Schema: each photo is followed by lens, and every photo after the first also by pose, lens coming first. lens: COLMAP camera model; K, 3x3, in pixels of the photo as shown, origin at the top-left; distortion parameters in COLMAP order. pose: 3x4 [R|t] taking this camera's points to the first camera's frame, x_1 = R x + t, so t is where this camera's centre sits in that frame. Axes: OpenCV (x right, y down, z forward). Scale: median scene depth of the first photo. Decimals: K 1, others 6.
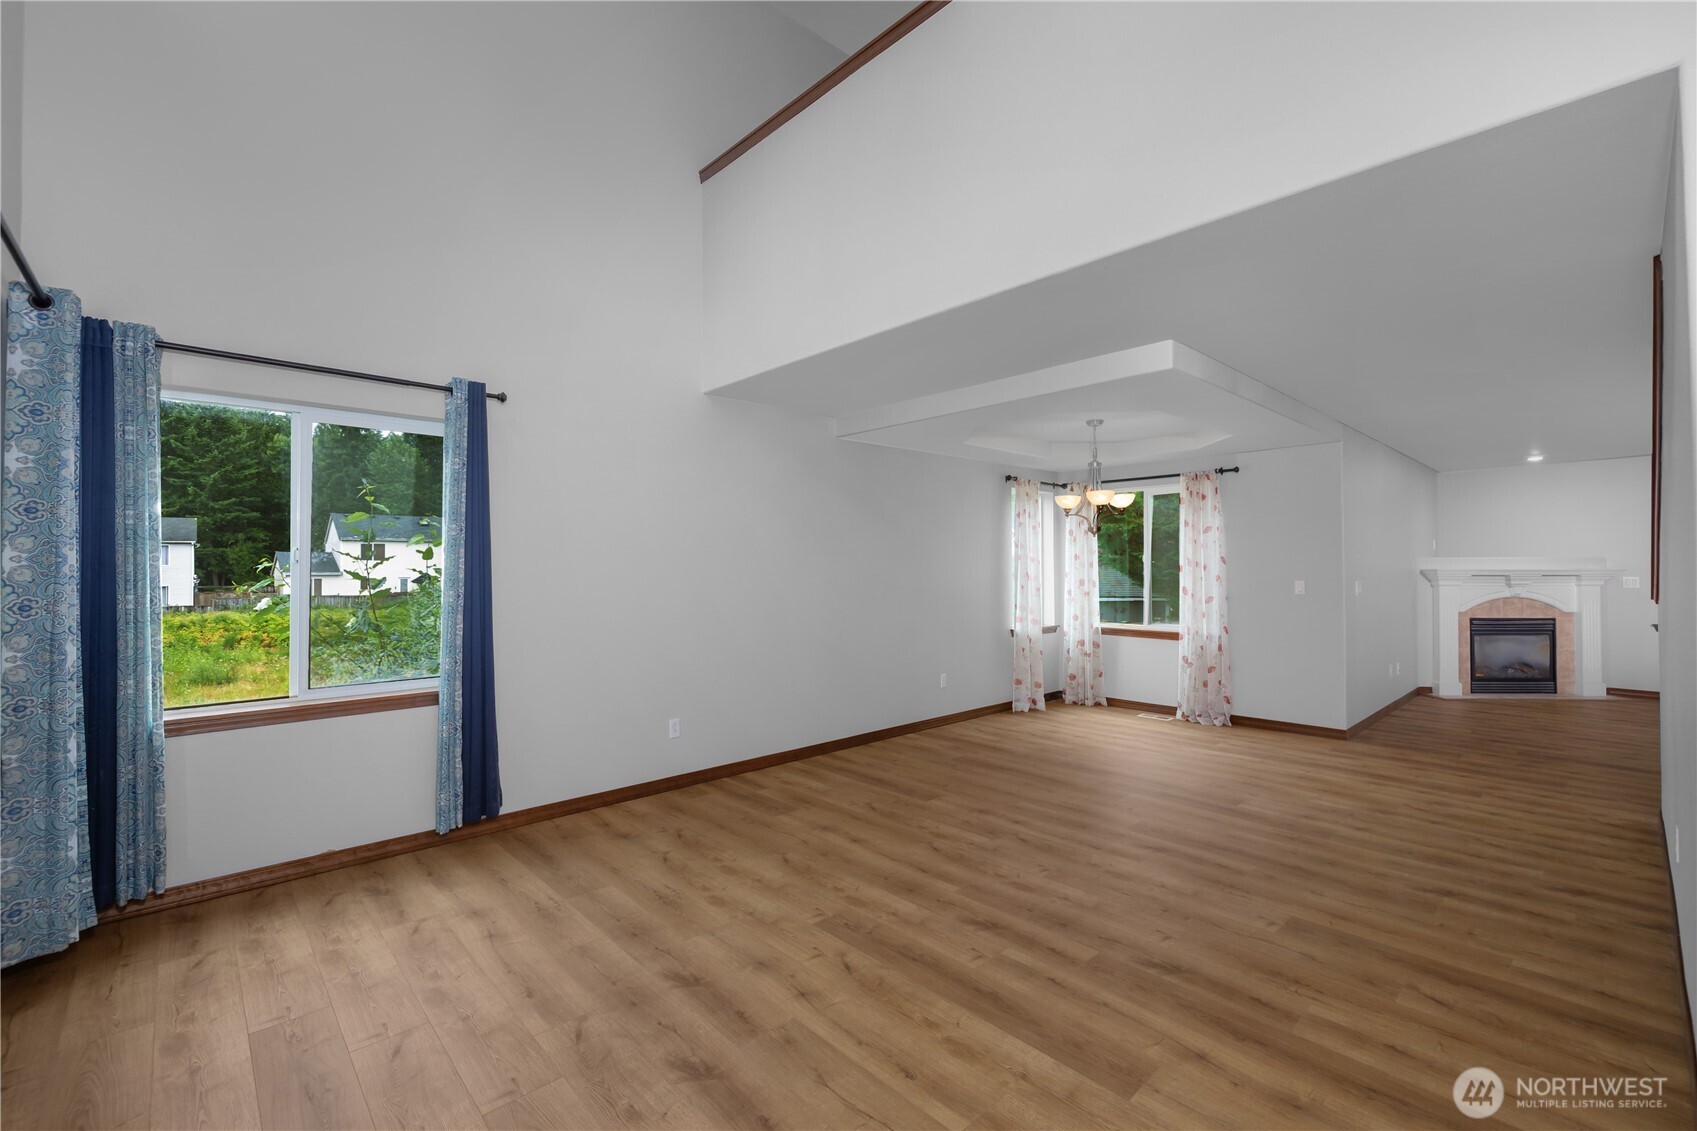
lens RADIAL K [[723.7, 0, 827.0], [0, 723.7, 561.7], [0, 0, 1]] dist [-0.002949, 0.000490]
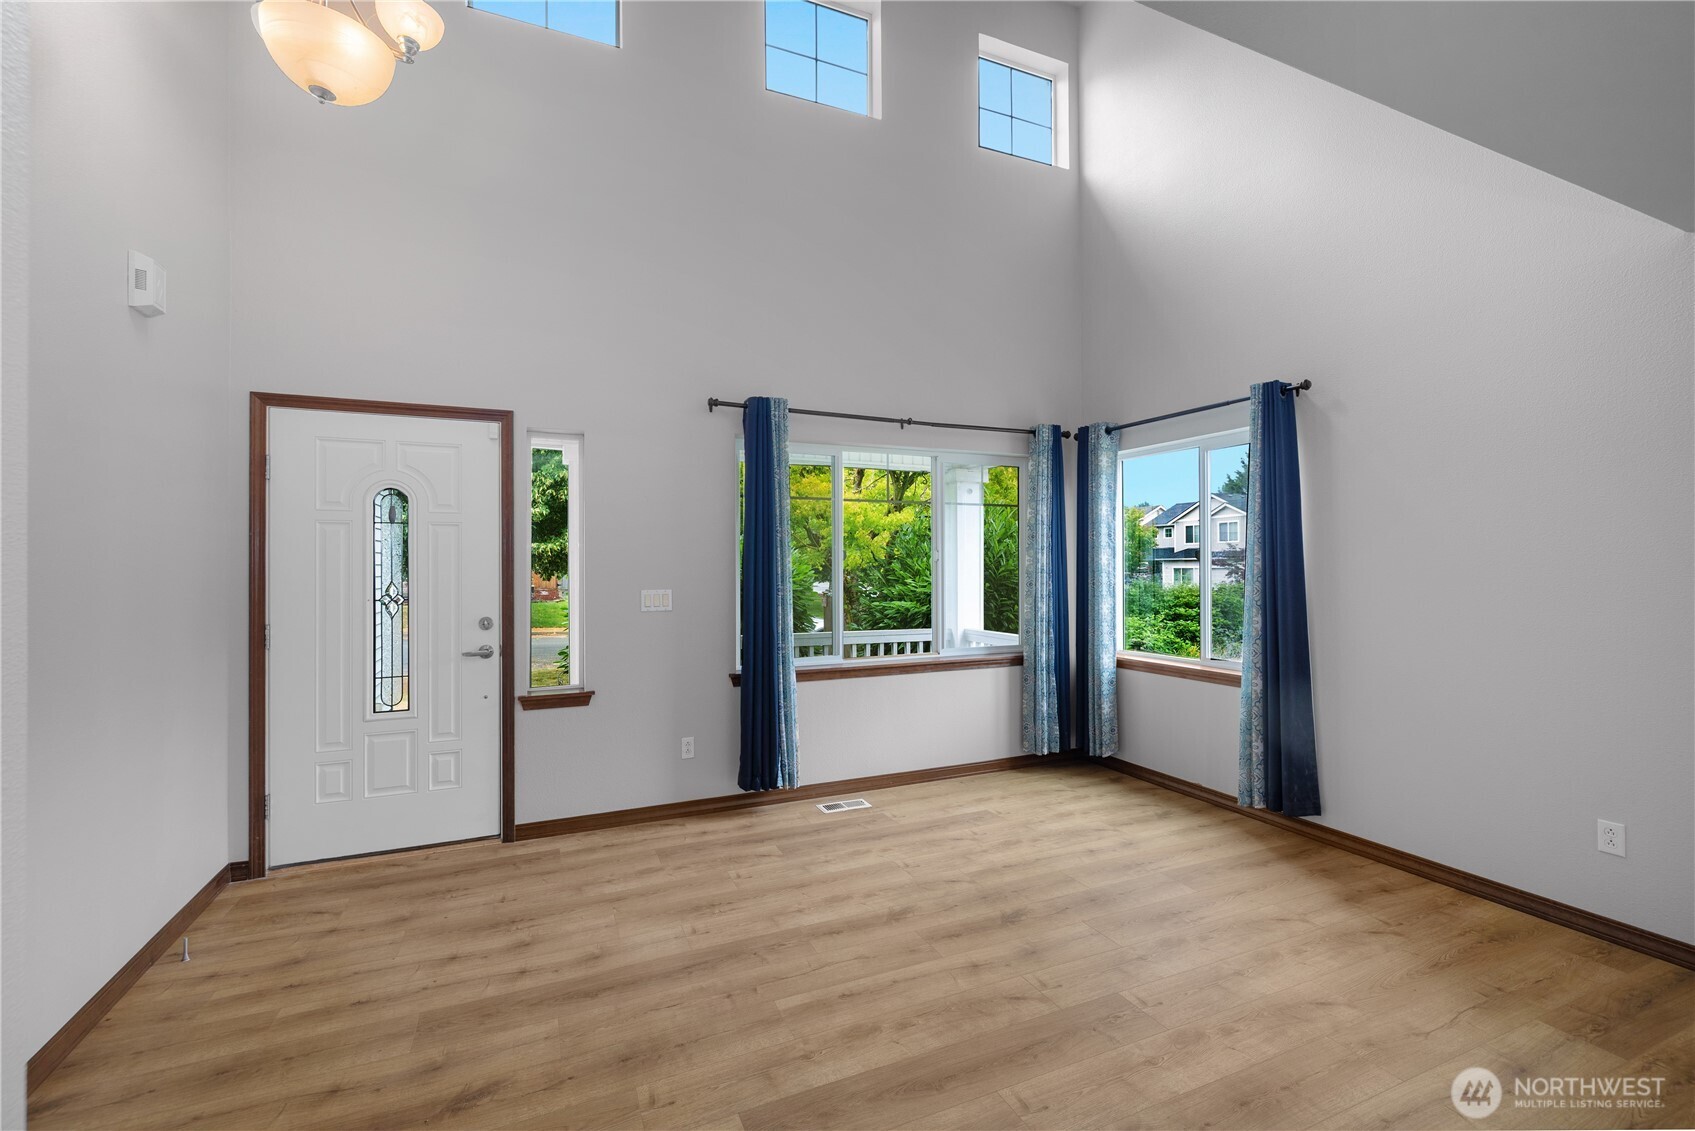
lens RADIAL K [[722.8, 0, 849.2], [0, 722.8, 570.0], [0, 0, 1]] dist [-0.002949, 0.000490]
pose [[-0.314411, 0.009996, -0.949234, 0.774724], [0.014147, 0.999883, 0.005844, 0.003306], [0.949181, -0.011591, -0.314516, 0.875023]]
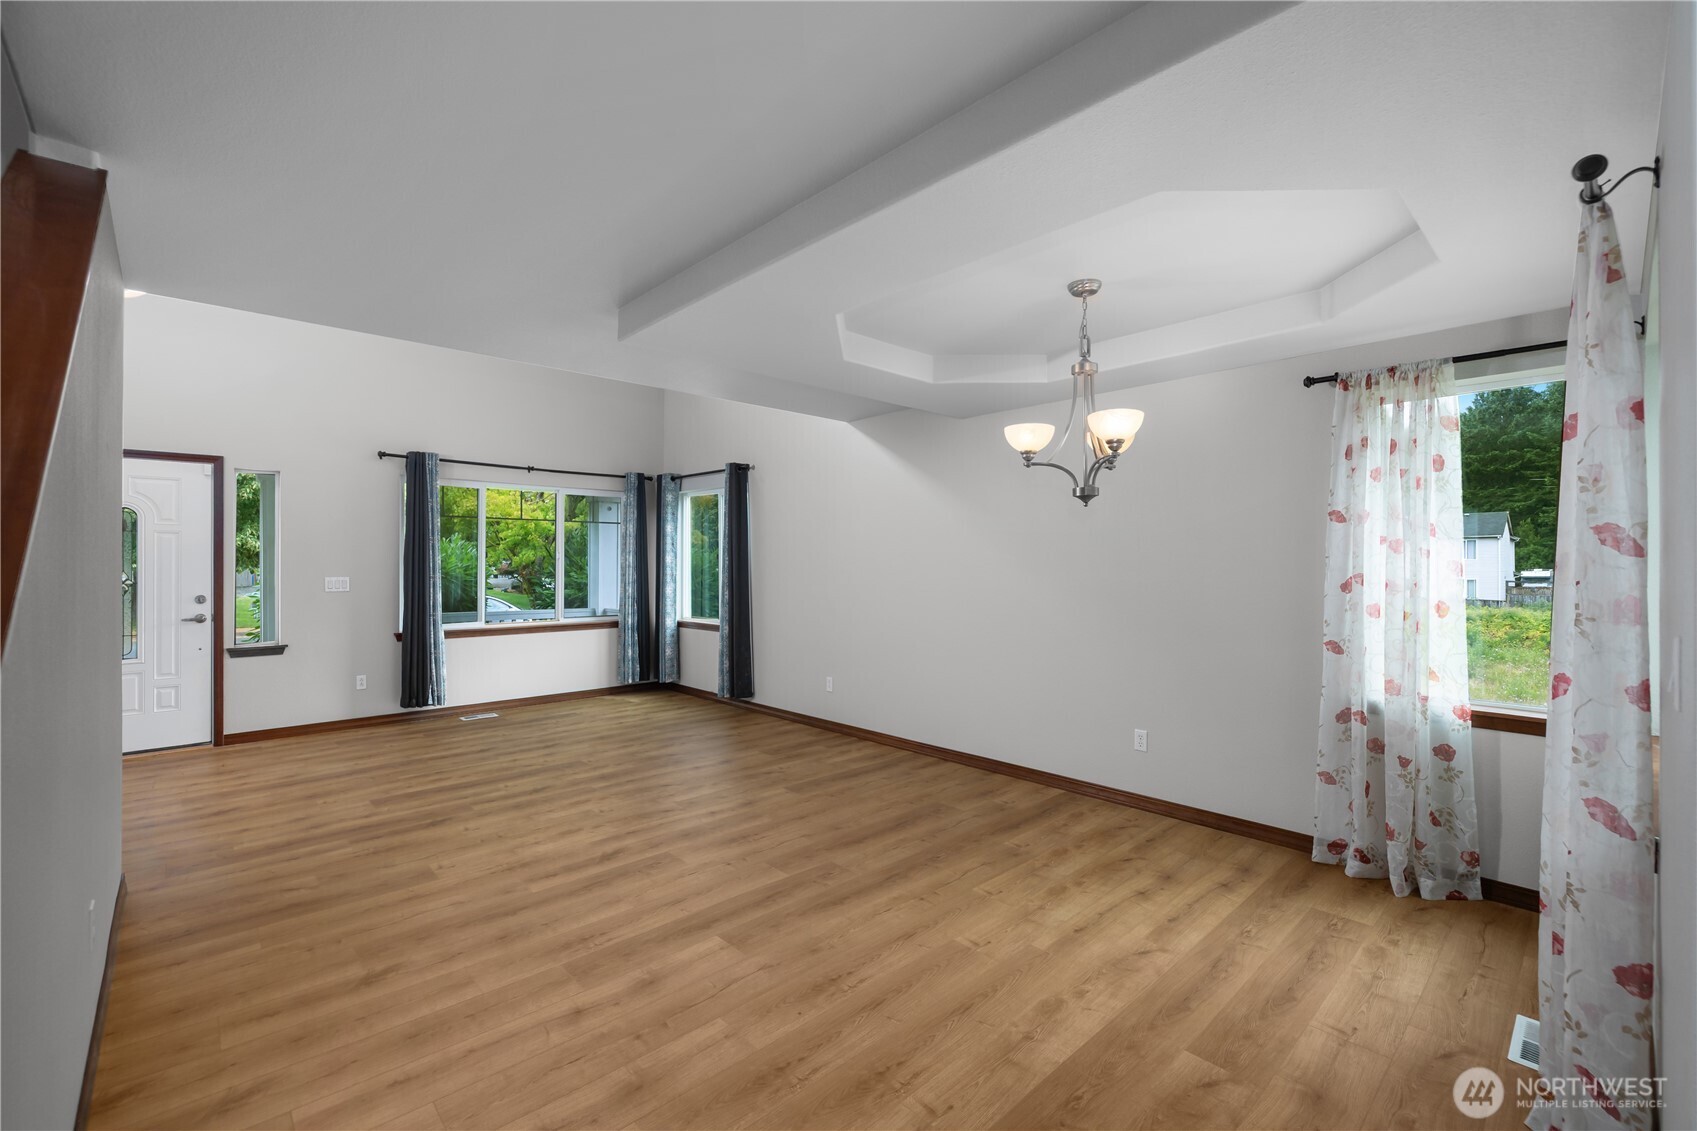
lens RADIAL K [[723.7, 0, 850.2], [0, 723.7, 567.2], [0, 0, 1]] dist [-0.002949, 0.000490]
pose [[0.016879, 0.008498, -0.999821, 1.611910], [0.007027, 0.999938, 0.008617, 0.007215], [0.999833, -0.007171, 0.016818, 1.480054]]
